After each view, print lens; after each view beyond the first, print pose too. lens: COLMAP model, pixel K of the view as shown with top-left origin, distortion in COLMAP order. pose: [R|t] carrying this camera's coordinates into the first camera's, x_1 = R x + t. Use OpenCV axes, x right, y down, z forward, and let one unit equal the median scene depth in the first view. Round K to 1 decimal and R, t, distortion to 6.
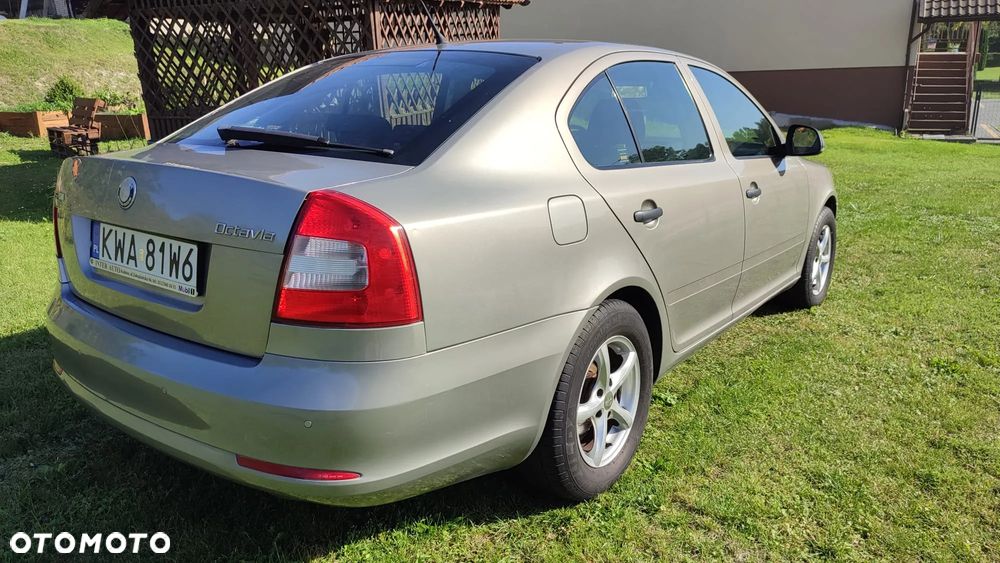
lens RADIAL K [[729.1, 0, 502.4], [0, 729.1, 283.0], [0, 0, 1]] dist [0.008588, -0.021971]
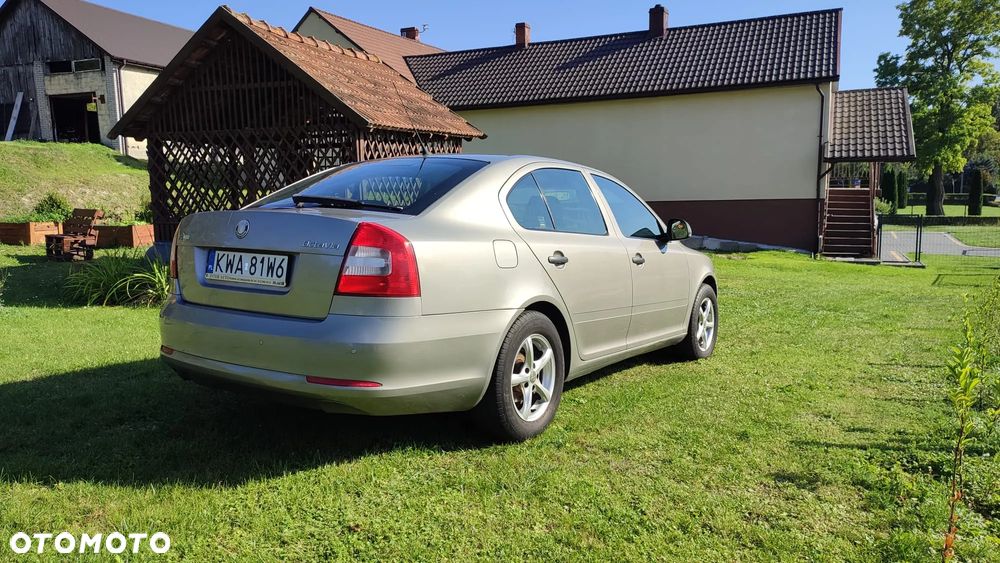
lens RADIAL K [[729.1, 0, 503.5], [0, 729.1, 280.6], [0, 0, 1]] dist [0.008588, -0.021971]
pose [[0.998235, 0.012942, 0.057959, -0.007128], [-0.002568, 0.984461, -0.175585, 0.219467], [-0.059331, 0.175126, 0.982757, -0.509809]]
